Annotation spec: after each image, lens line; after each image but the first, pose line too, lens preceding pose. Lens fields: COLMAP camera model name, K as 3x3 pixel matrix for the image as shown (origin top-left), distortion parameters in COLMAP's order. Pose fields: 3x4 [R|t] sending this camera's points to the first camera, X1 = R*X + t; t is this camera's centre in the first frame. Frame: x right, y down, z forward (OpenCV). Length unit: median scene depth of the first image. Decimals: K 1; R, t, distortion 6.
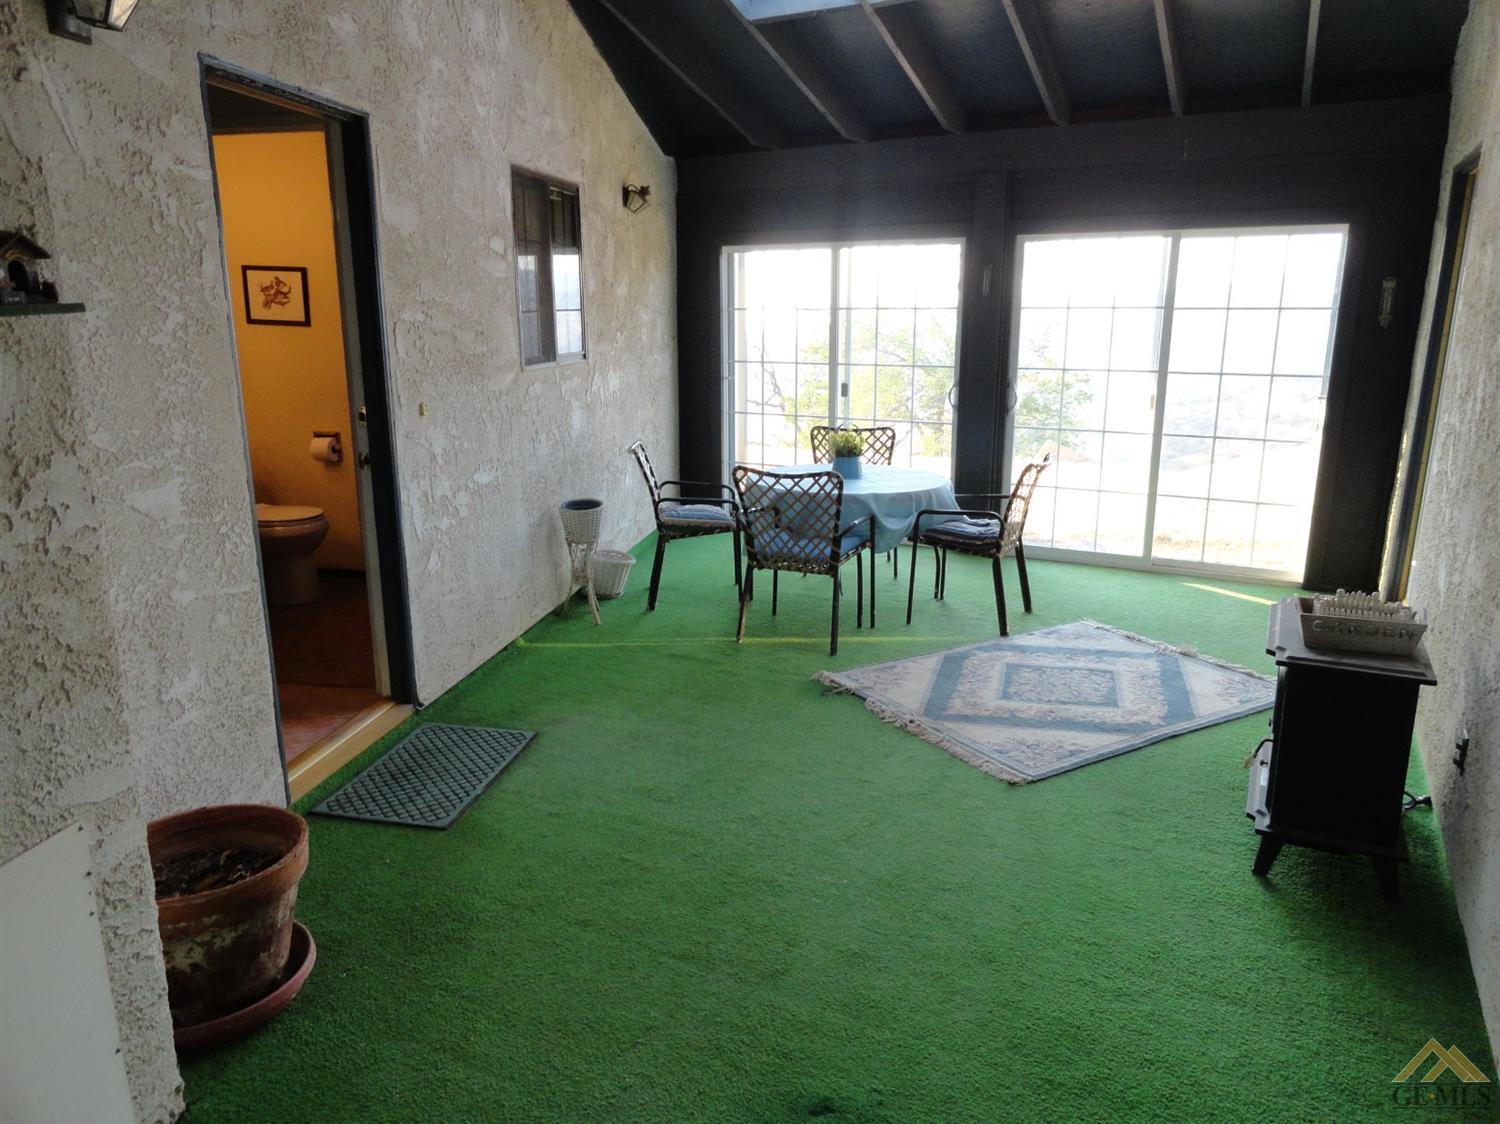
lens RADIAL K [[1034.0, 0, 751.4], [0, 1034.0, 557.8], [0, 0, 1]] dist [0.011548, -0.010350]
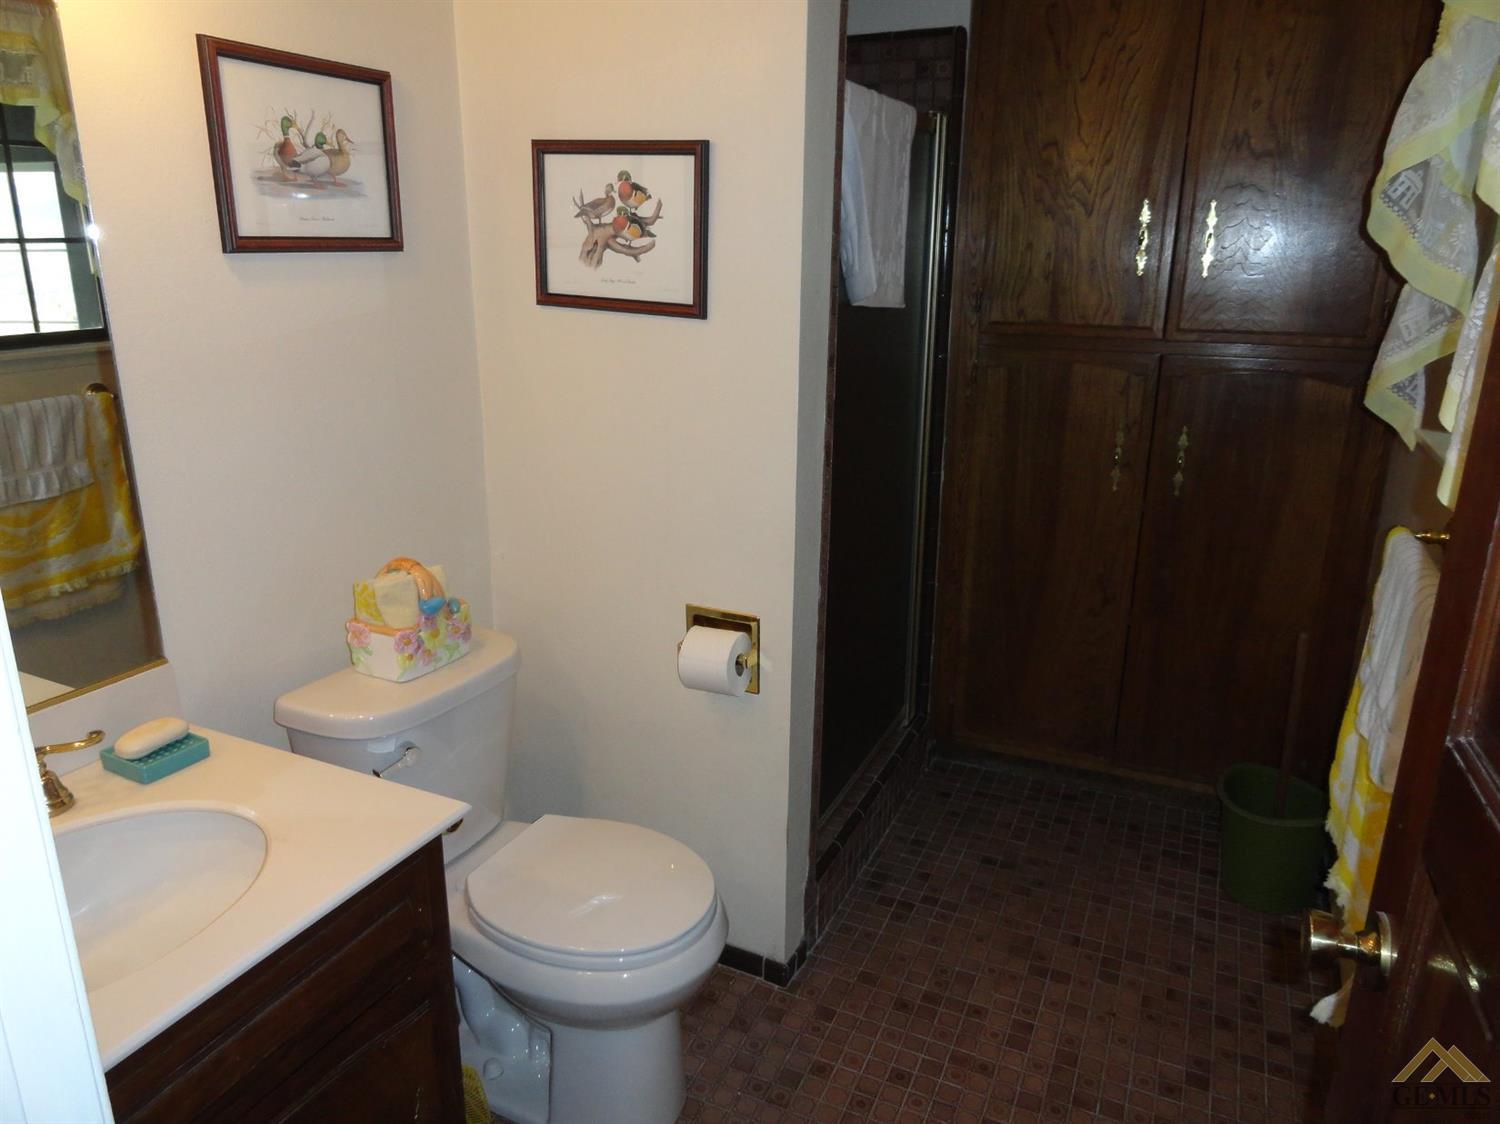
lens RADIAL K [[1034.0, 0, 748.9], [0, 1034.0, 562.5], [0, 0, 1]] dist [0.011548, -0.010350]
pose [[0.968680, 0.077854, -0.235792, -0.324782], [-0.066137, 0.996169, 0.057213, -0.163432], [0.239343, -0.039827, 0.970118, 0.667297]]
